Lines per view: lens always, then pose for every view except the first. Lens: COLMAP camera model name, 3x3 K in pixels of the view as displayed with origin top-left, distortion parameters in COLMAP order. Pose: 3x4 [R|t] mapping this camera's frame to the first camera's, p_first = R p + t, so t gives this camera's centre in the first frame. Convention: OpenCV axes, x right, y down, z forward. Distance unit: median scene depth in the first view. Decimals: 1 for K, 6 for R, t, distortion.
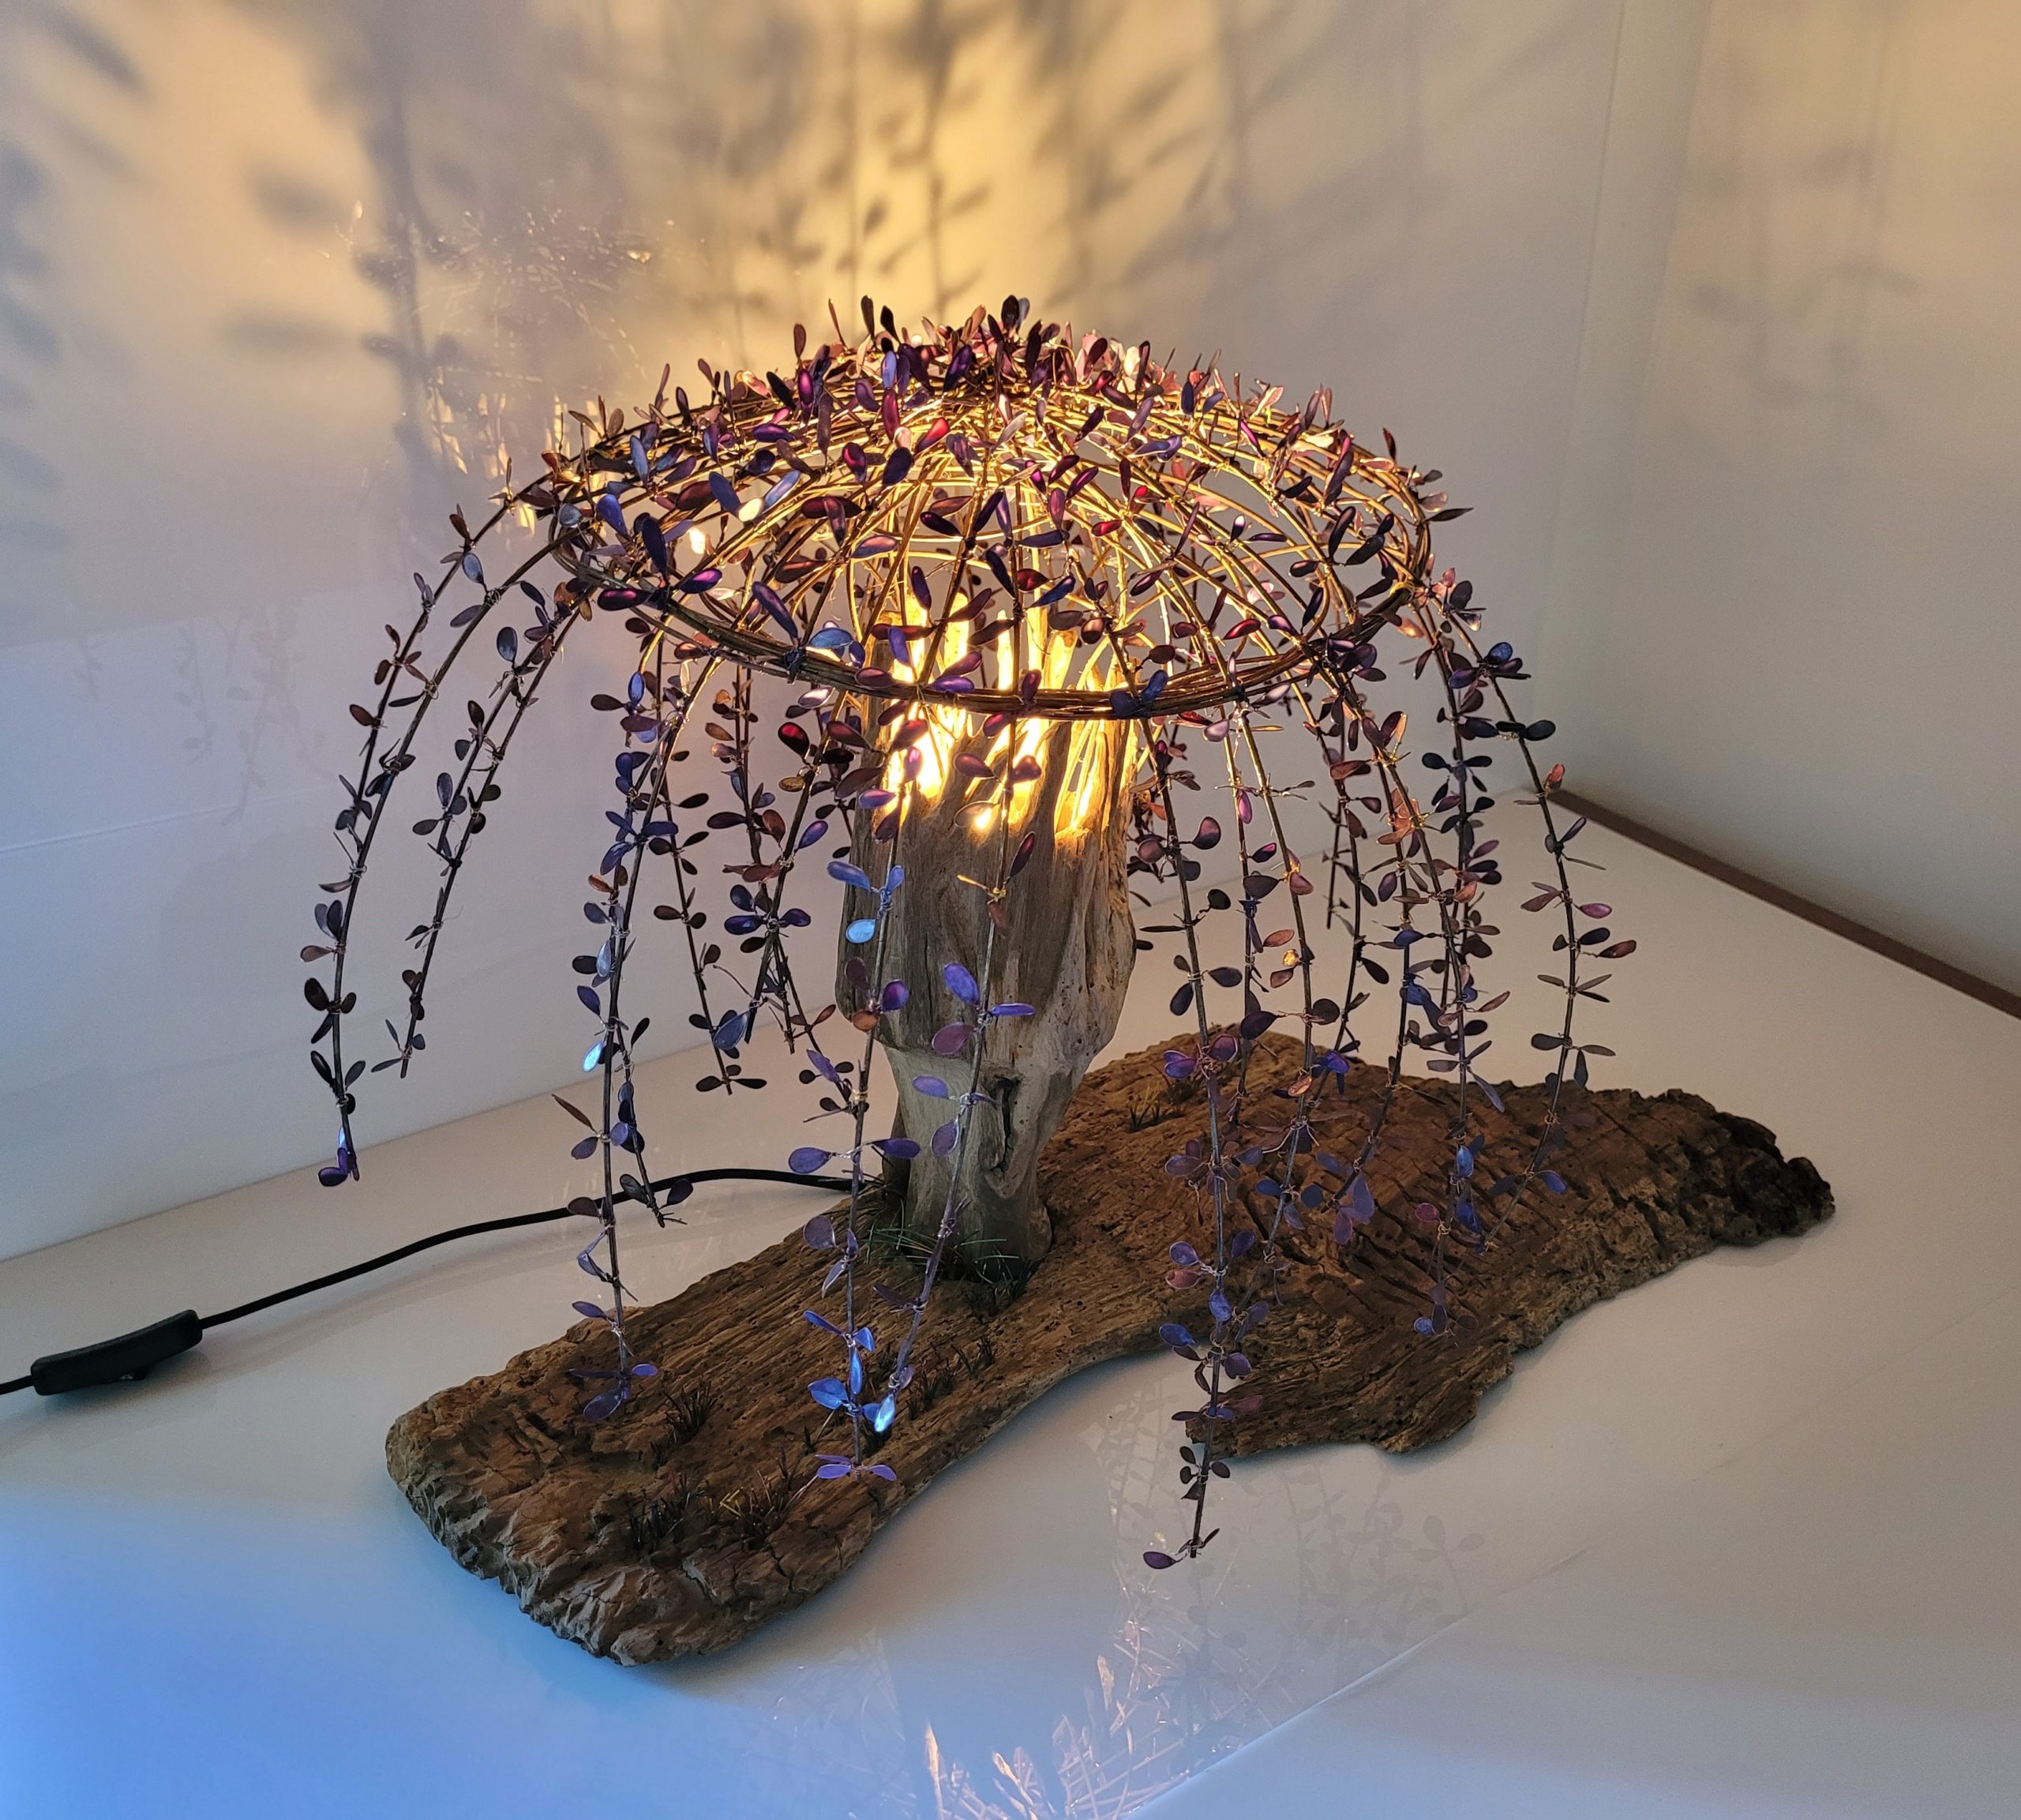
lens RADIAL K [[1829.3, 0, 1021.2], [0, 1829.3, 891.4], [0, 0, 1]] dist [0.005399, 0.009359]
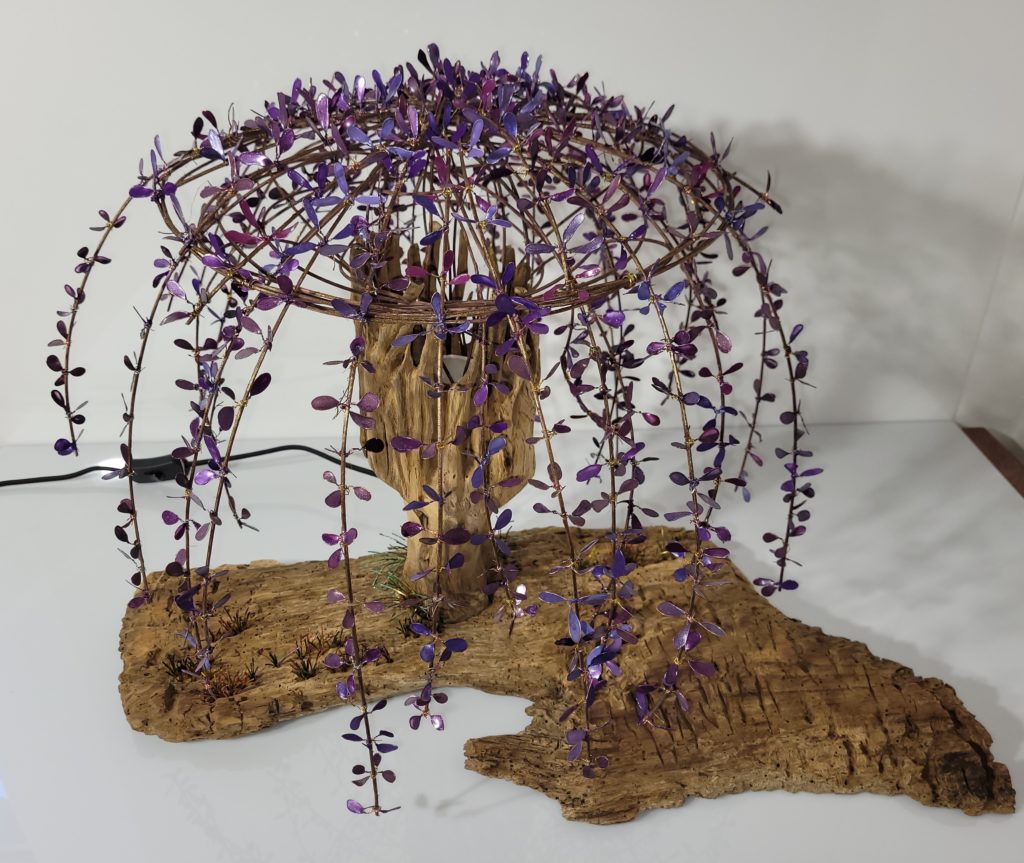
lens RADIAL K [[881.2, 0, 498.2], [0, 881.2, 432.1], [0, 0, 1]] dist [0.007420, -0.010197]
pose [[0.838355, 0.282638, -0.466129, 0.425479], [-0.245566, 0.959222, 0.139963, -0.107571], [0.486680, -0.002873, 0.873575, 0.312399]]
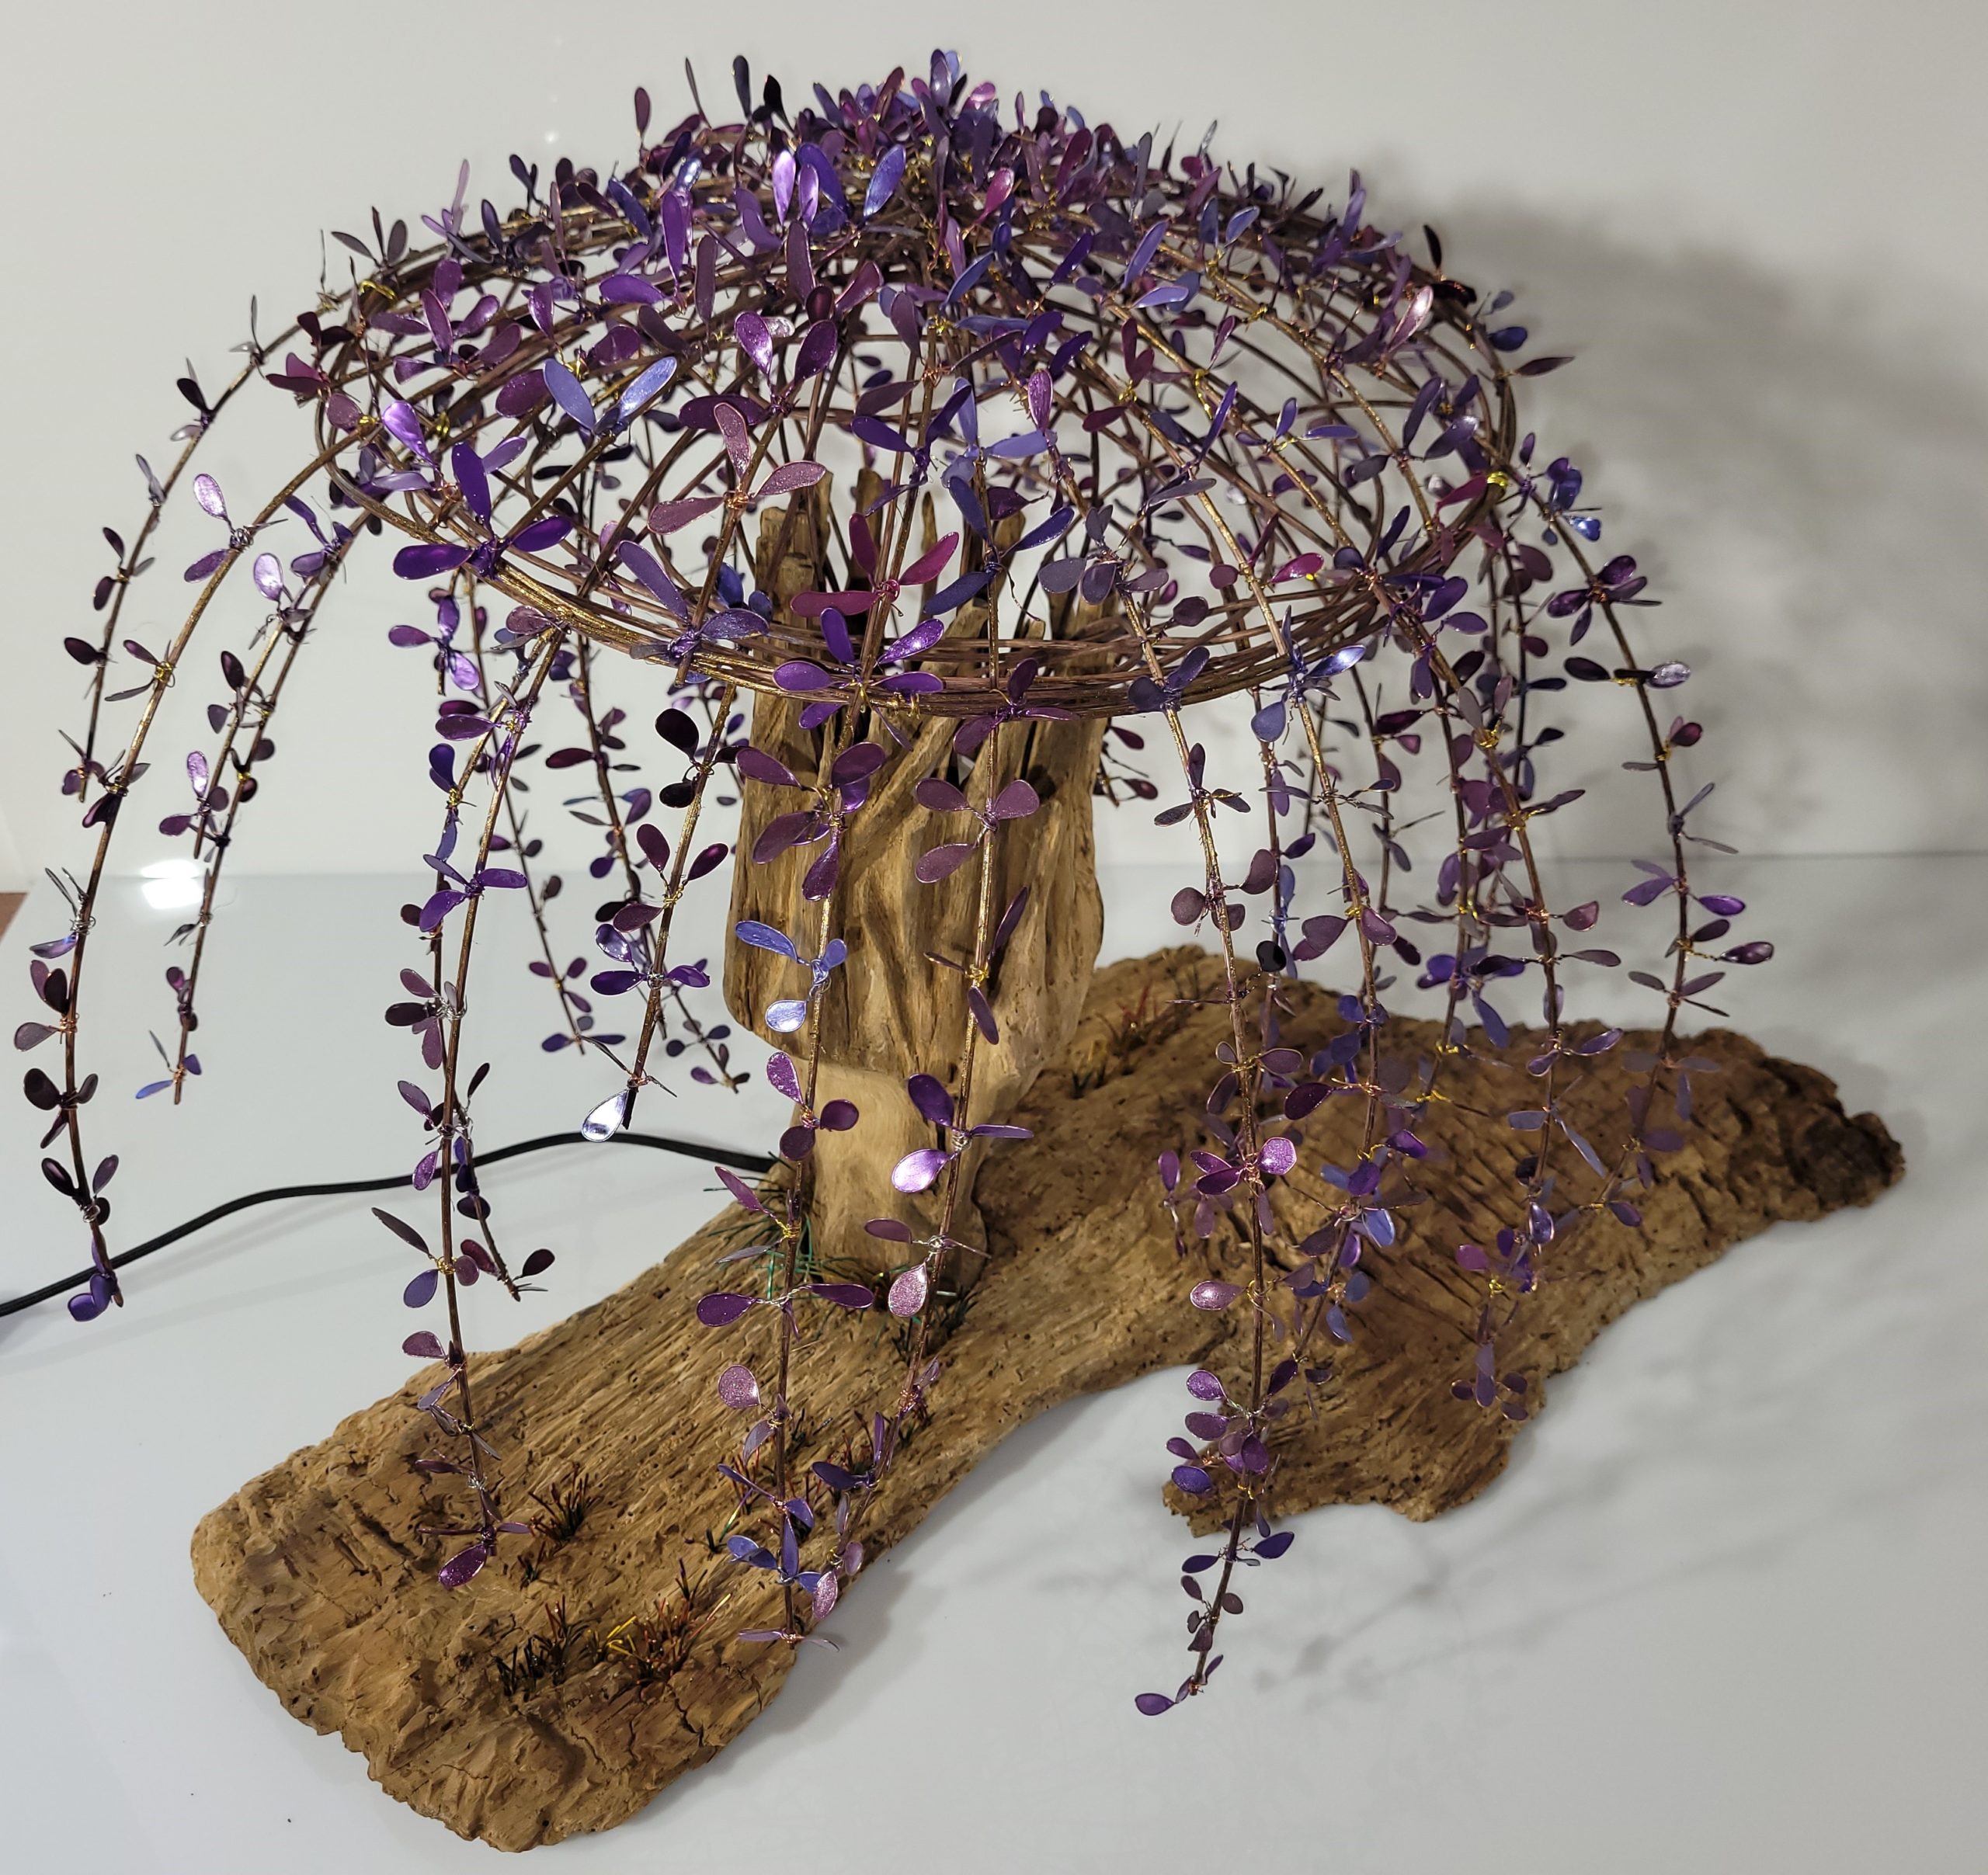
lens RADIAL K [[1896.3, 0, 907.9], [0, 1896.3, 943.0], [0, 0, 1]] dist [0.014044, -0.008014]
pose [[0.999434, -0.021035, 0.026244, -0.044037], [0.016445, 0.986286, 0.164224, -0.100390], [-0.029339, -0.163699, 0.986074, 0.200519]]
